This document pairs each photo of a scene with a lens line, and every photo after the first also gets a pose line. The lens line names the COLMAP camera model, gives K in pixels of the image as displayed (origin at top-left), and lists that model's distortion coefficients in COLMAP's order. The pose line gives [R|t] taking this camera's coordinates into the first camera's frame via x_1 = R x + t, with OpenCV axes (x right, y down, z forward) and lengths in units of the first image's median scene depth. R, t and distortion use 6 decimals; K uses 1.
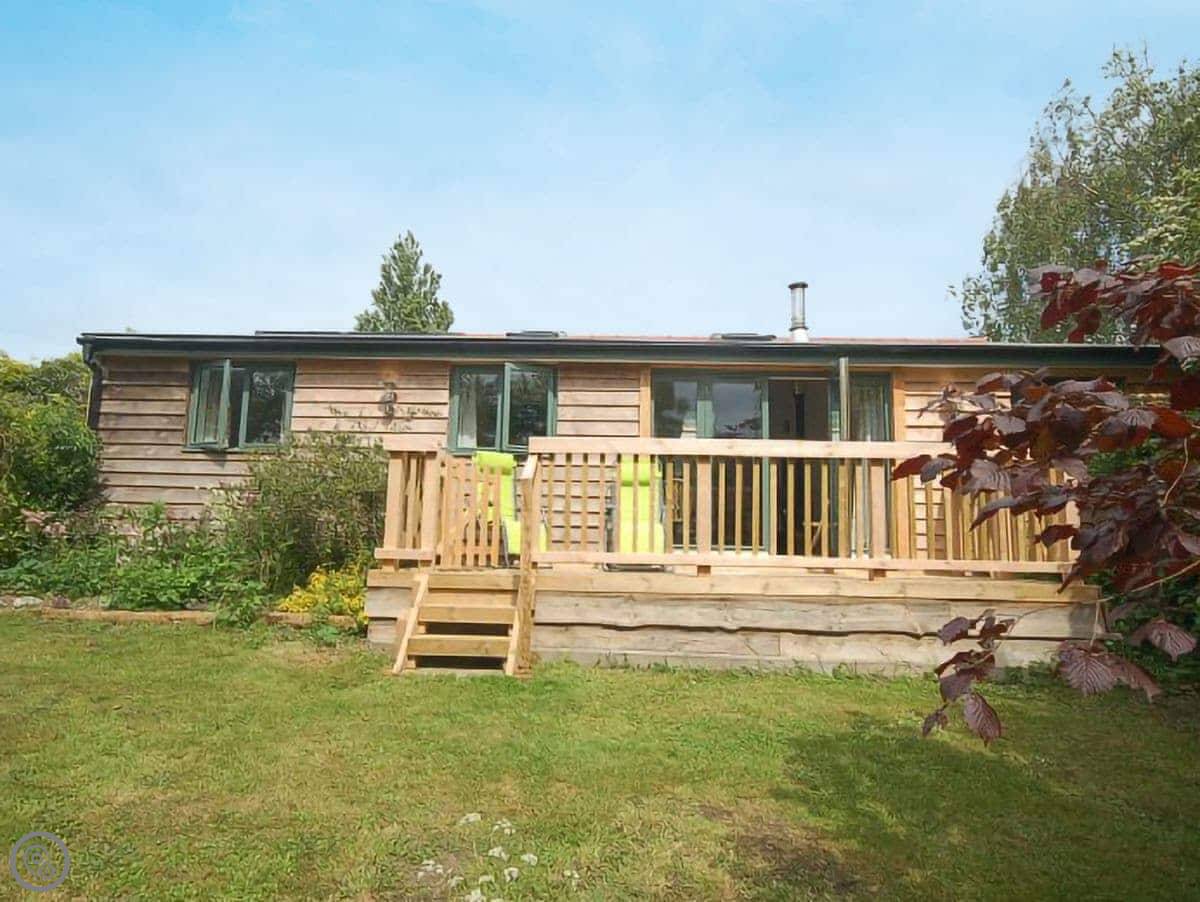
lens RADIAL K [[690.8, 0, 600.0], [0, 690.8, 451.0], [0, 0, 1]] dist [0.009963, 0.001503]
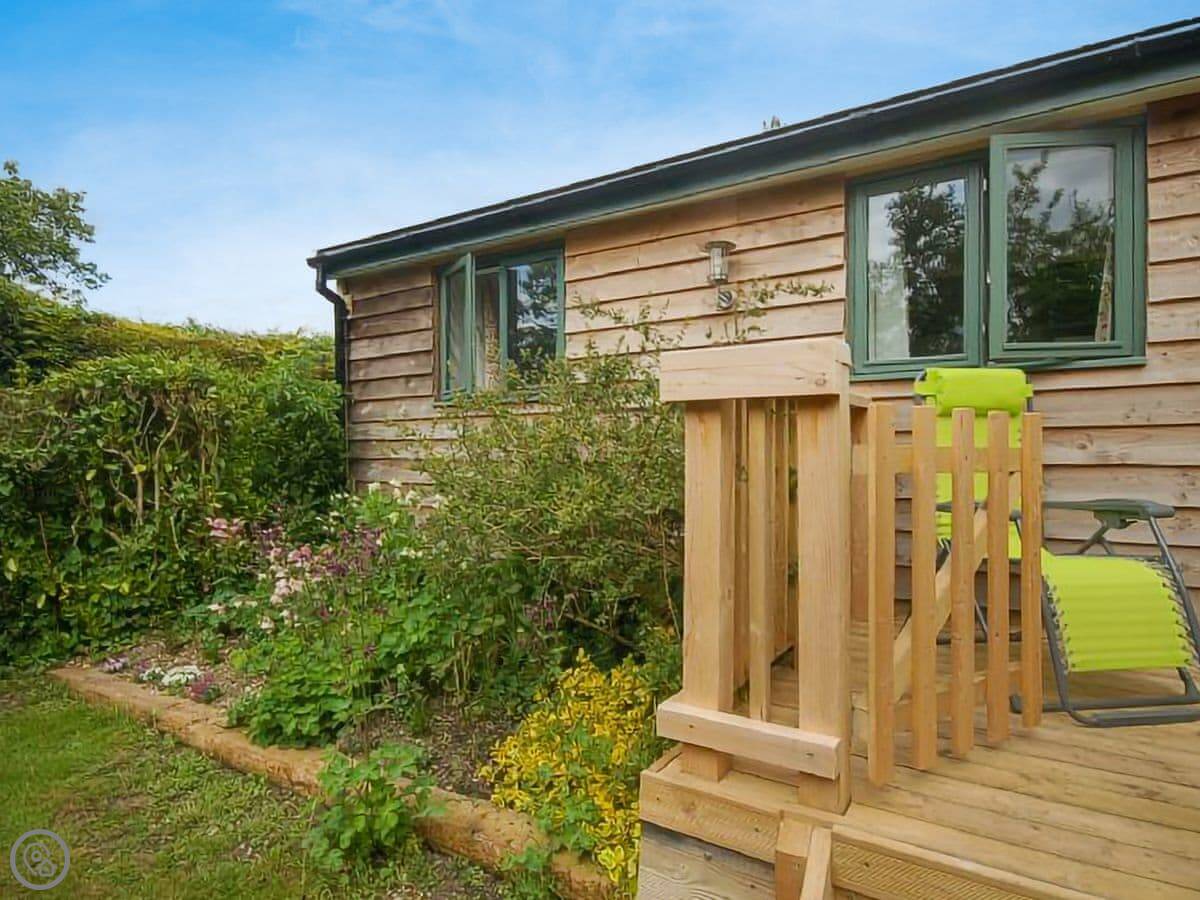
lens RADIAL K [[690.8, 0, 600.0], [0, 690.8, 450.0], [0, 0, 1]] dist [0.009963, 0.001503]
pose [[0.854925, -0.029003, -0.517940, -0.126842], [0.094722, 0.990378, 0.100892, -0.010326], [0.510030, -0.135315, 0.849446, 0.522484]]
